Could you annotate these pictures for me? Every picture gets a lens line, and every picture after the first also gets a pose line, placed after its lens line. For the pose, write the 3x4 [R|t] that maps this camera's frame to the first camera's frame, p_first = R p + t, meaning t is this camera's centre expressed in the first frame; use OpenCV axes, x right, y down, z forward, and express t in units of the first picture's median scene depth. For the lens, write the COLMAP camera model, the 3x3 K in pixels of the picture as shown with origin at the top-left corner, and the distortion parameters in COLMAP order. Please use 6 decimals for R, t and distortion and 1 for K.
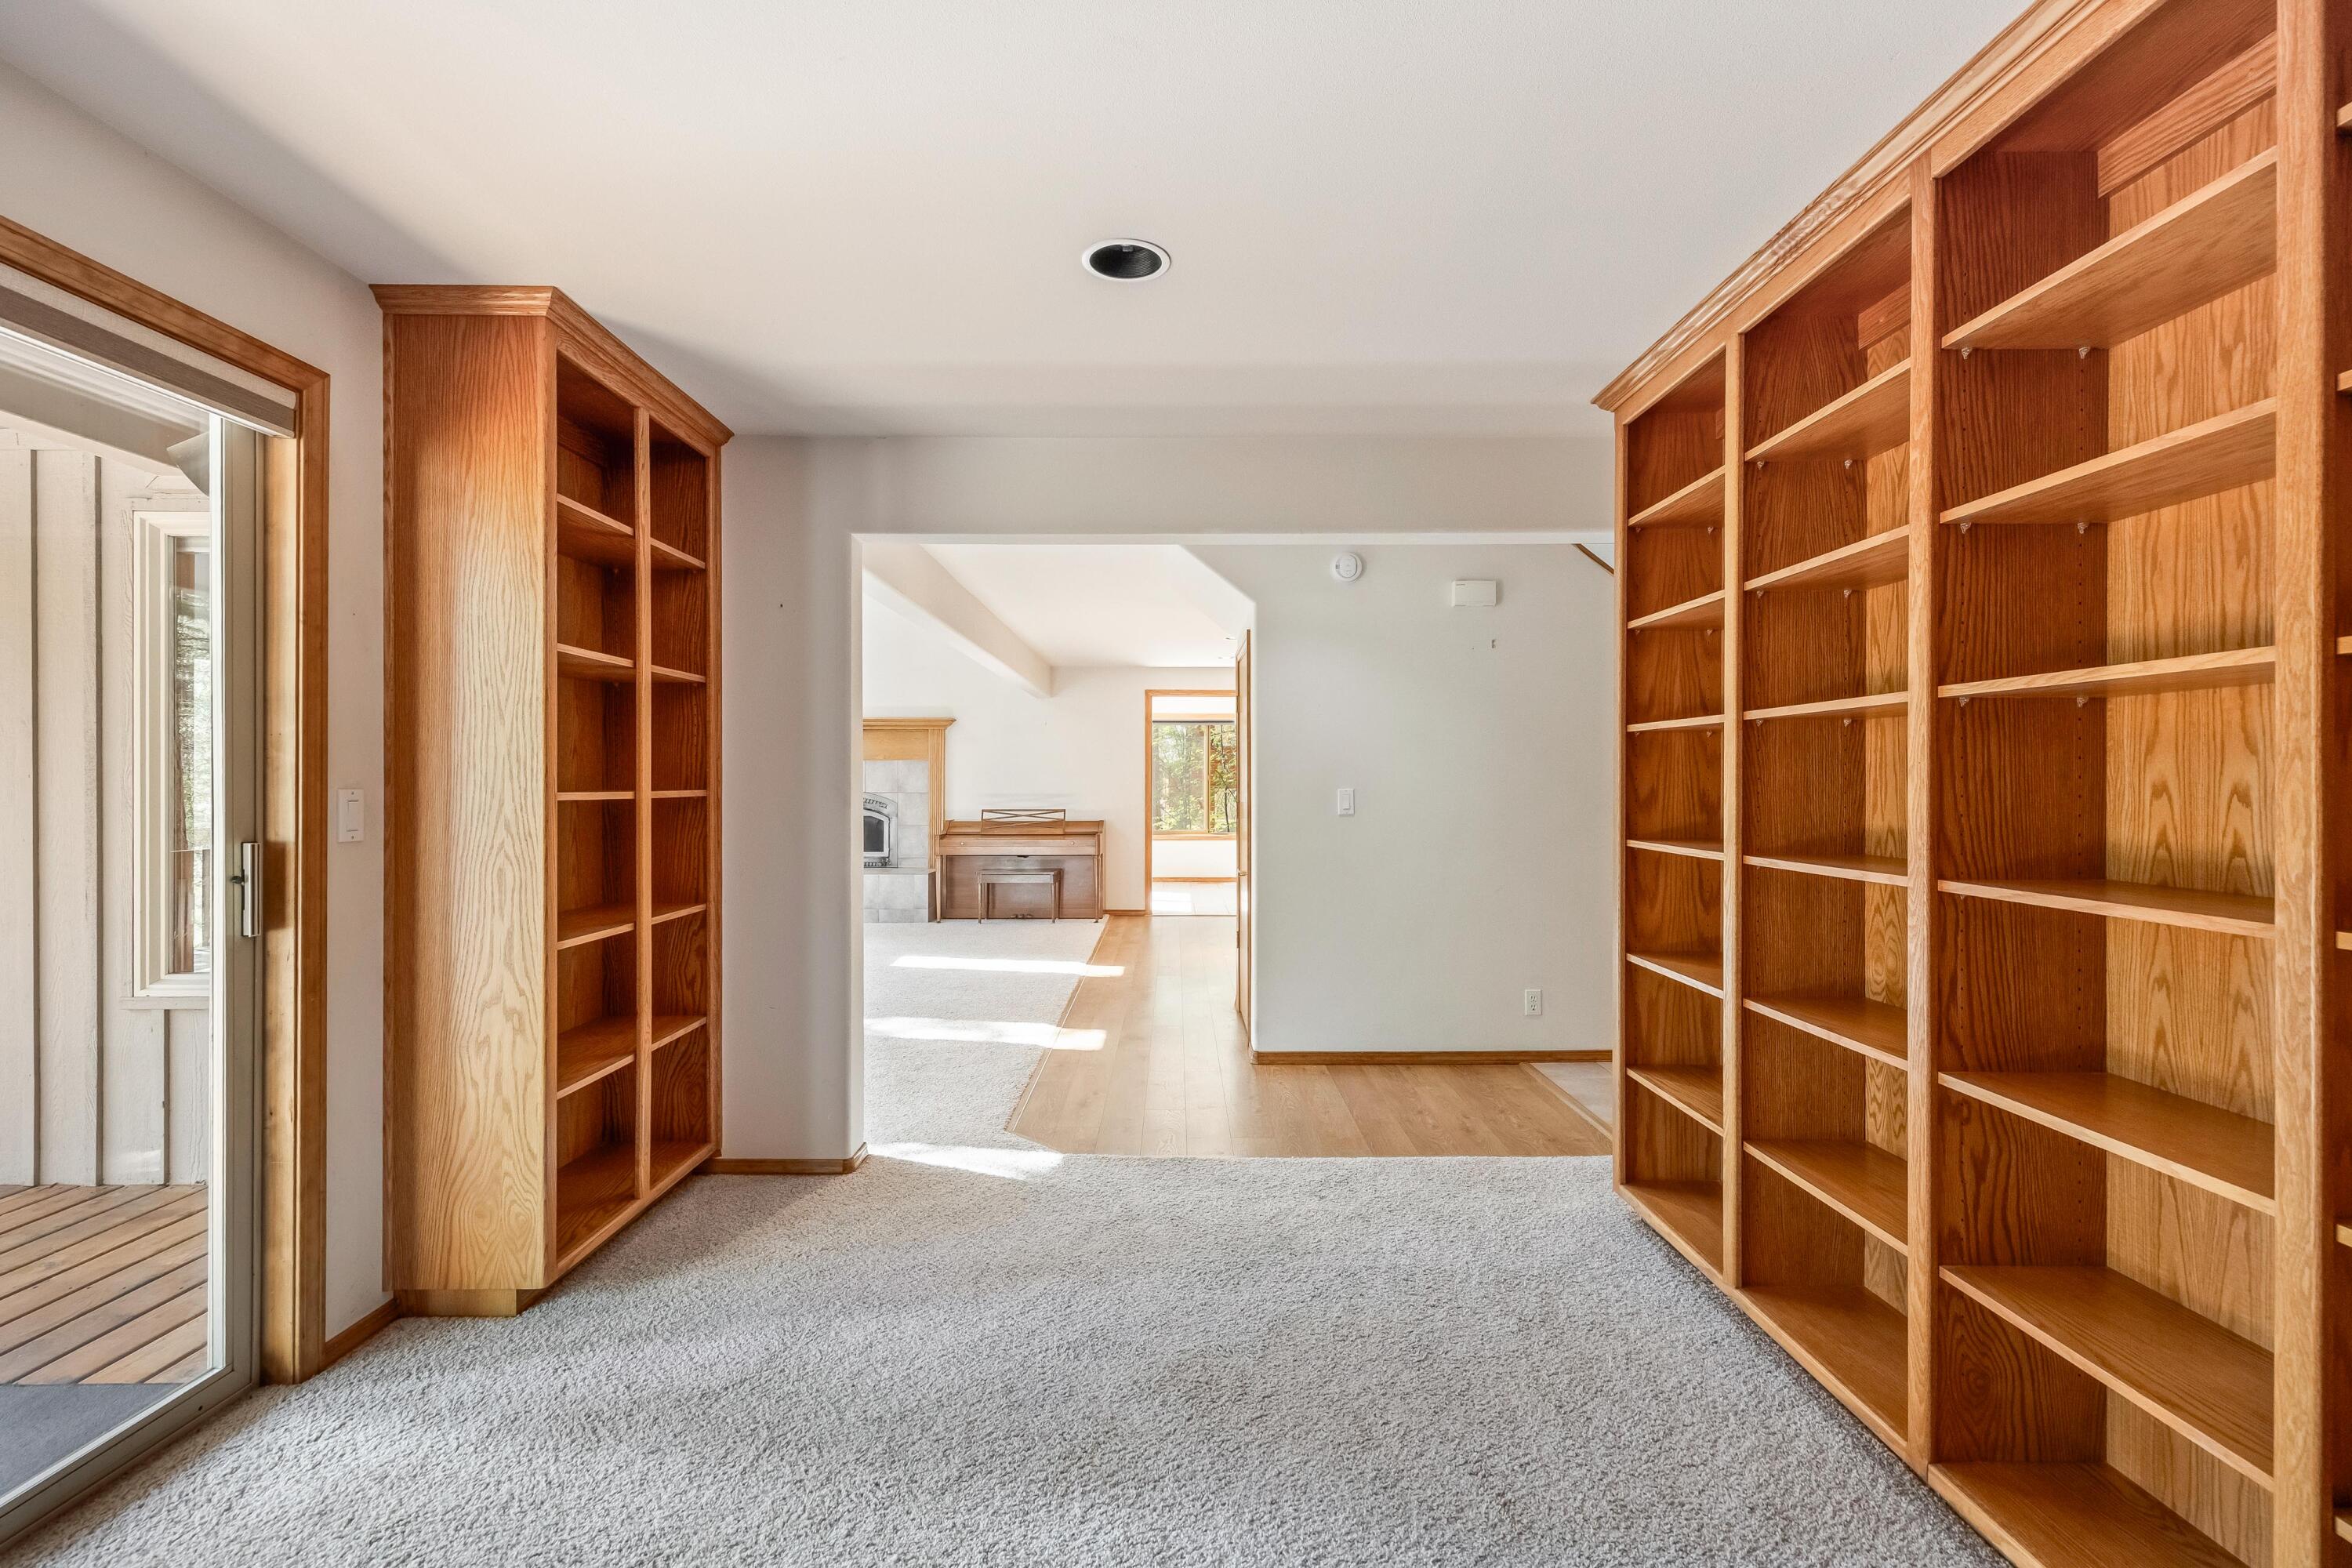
lens RADIAL K [[1043.3, 0, 1177.5], [0, 1043.3, 783.4], [0, 0, 1]] dist [0.014635, -0.003312]
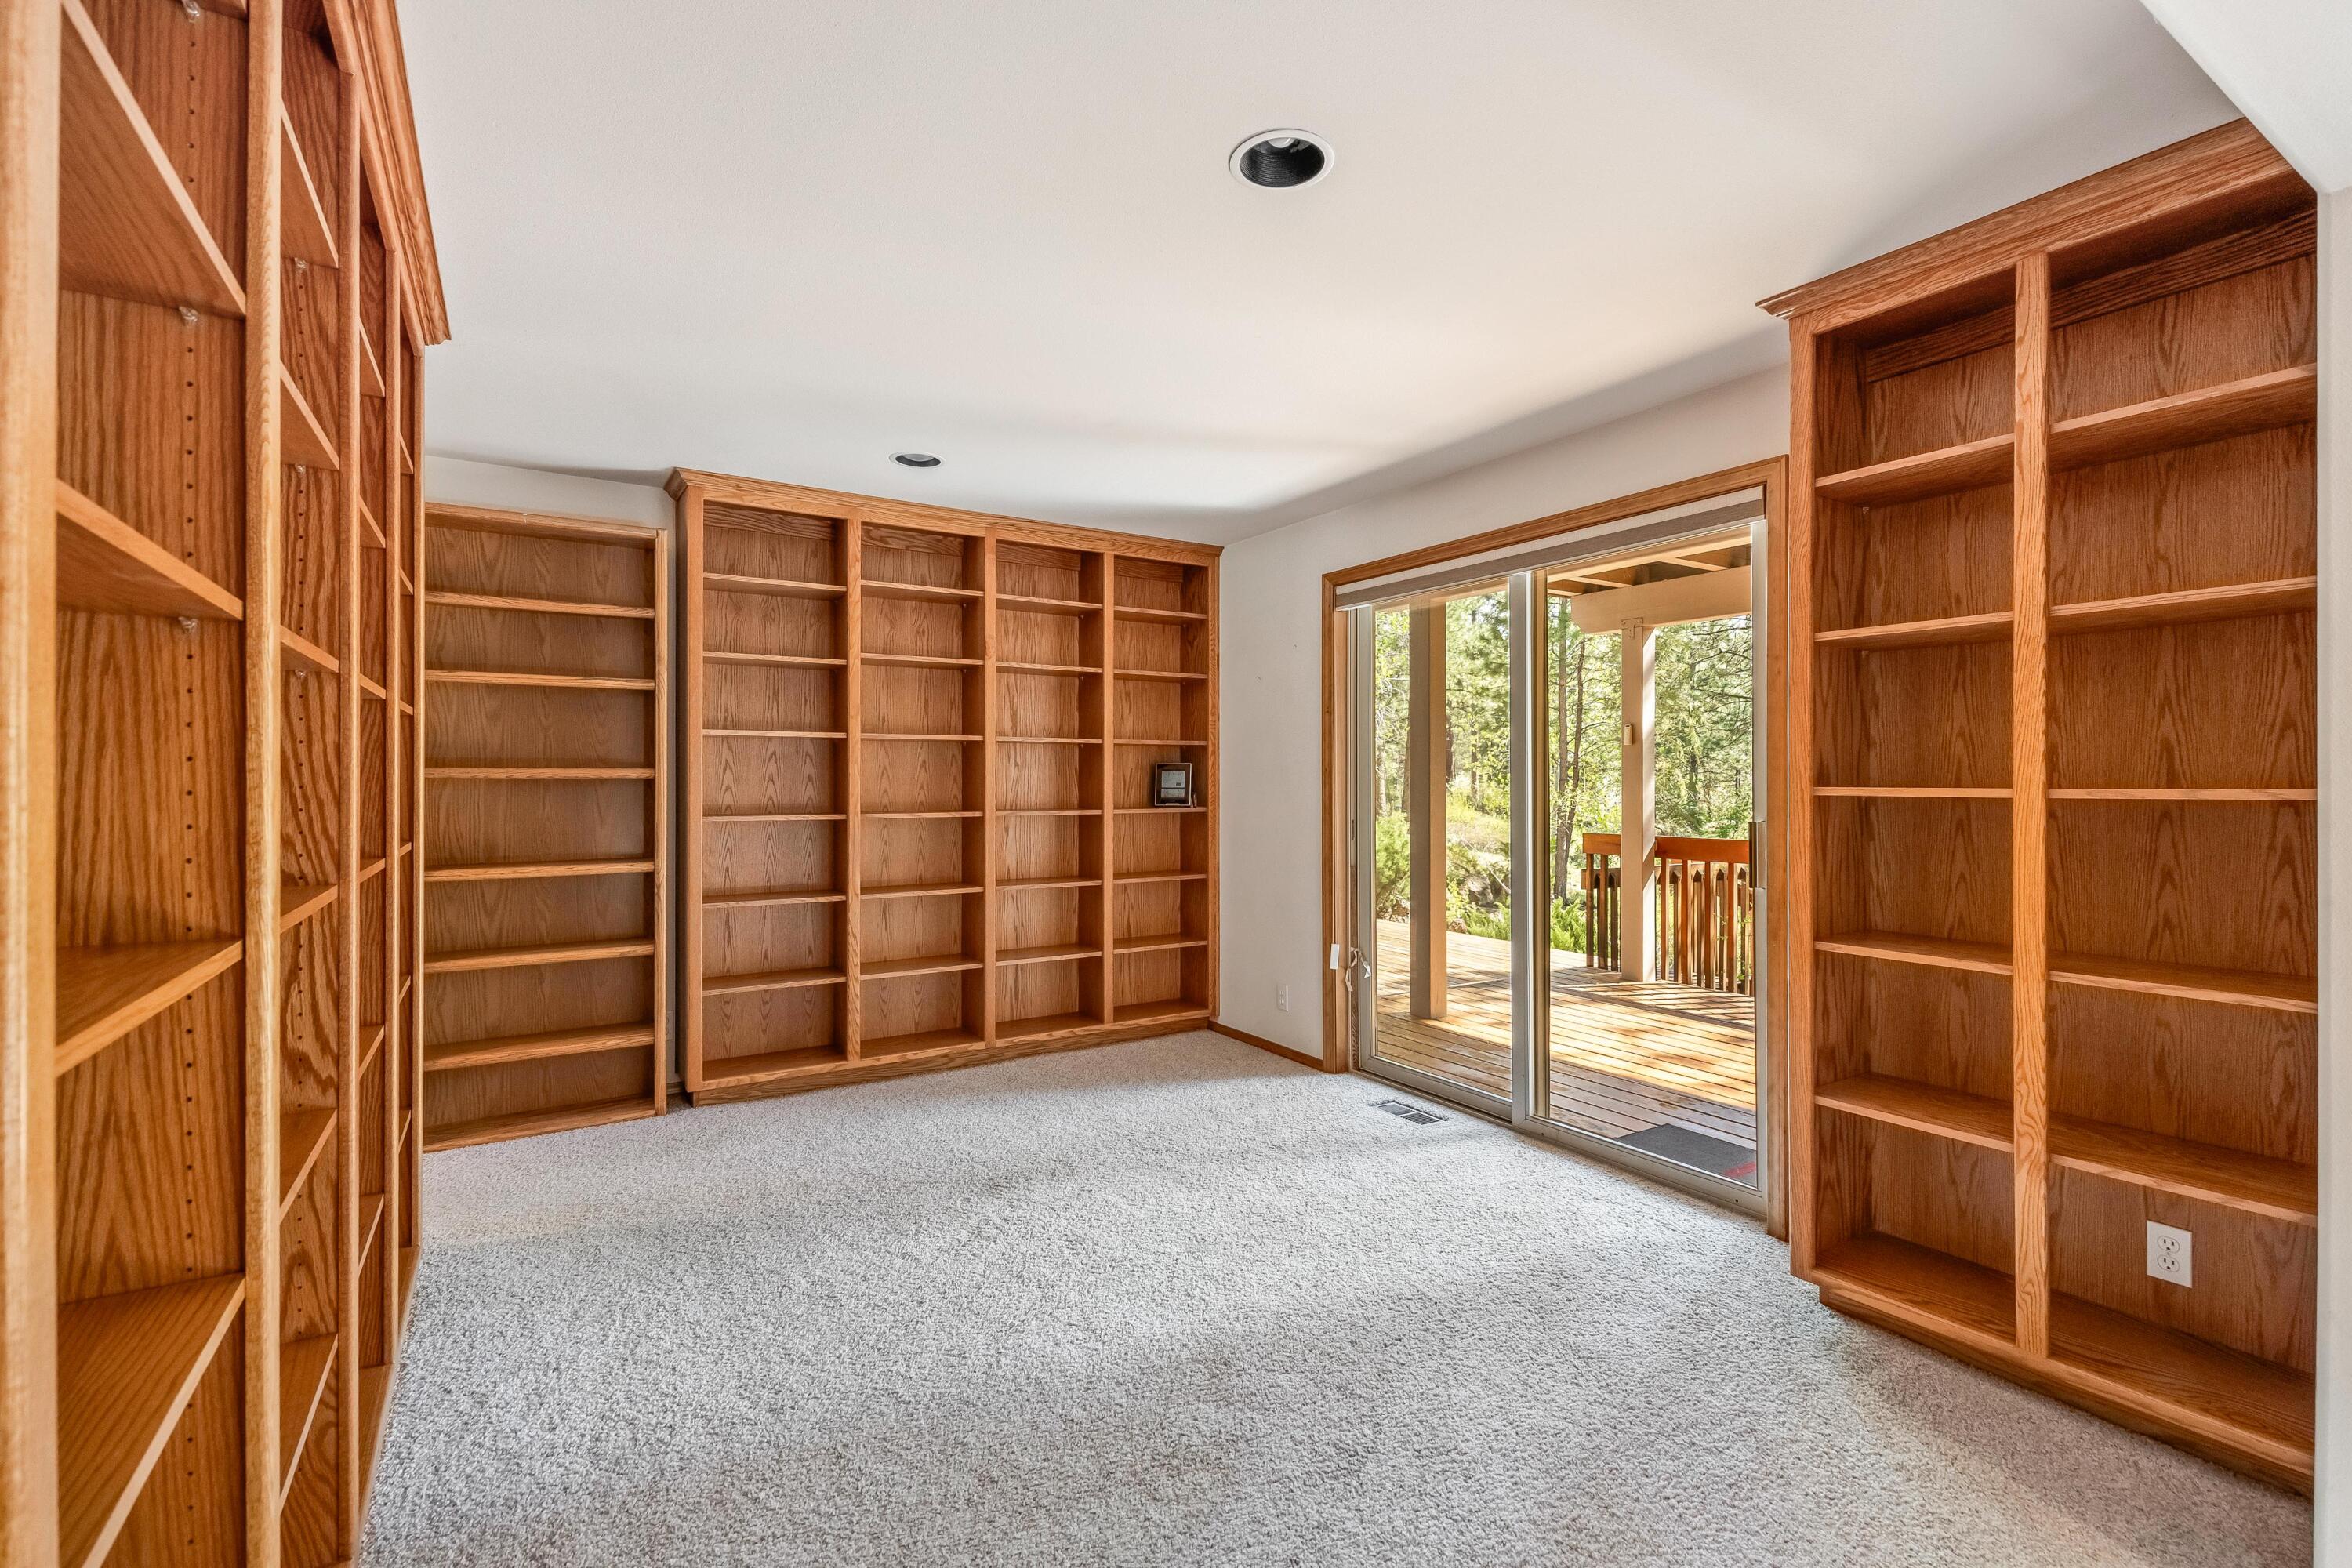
lens RADIAL K [[1043.3, 0, 1178.7], [0, 1043.3, 777.4], [0, 0, 1]] dist [0.014635, -0.003312]
pose [[-0.846525, 0.000353, -0.532348, 0.493485], [0.001806, 0.999996, -0.002208, -0.000325], [0.532345, -0.002831, -0.846523, 1.734762]]
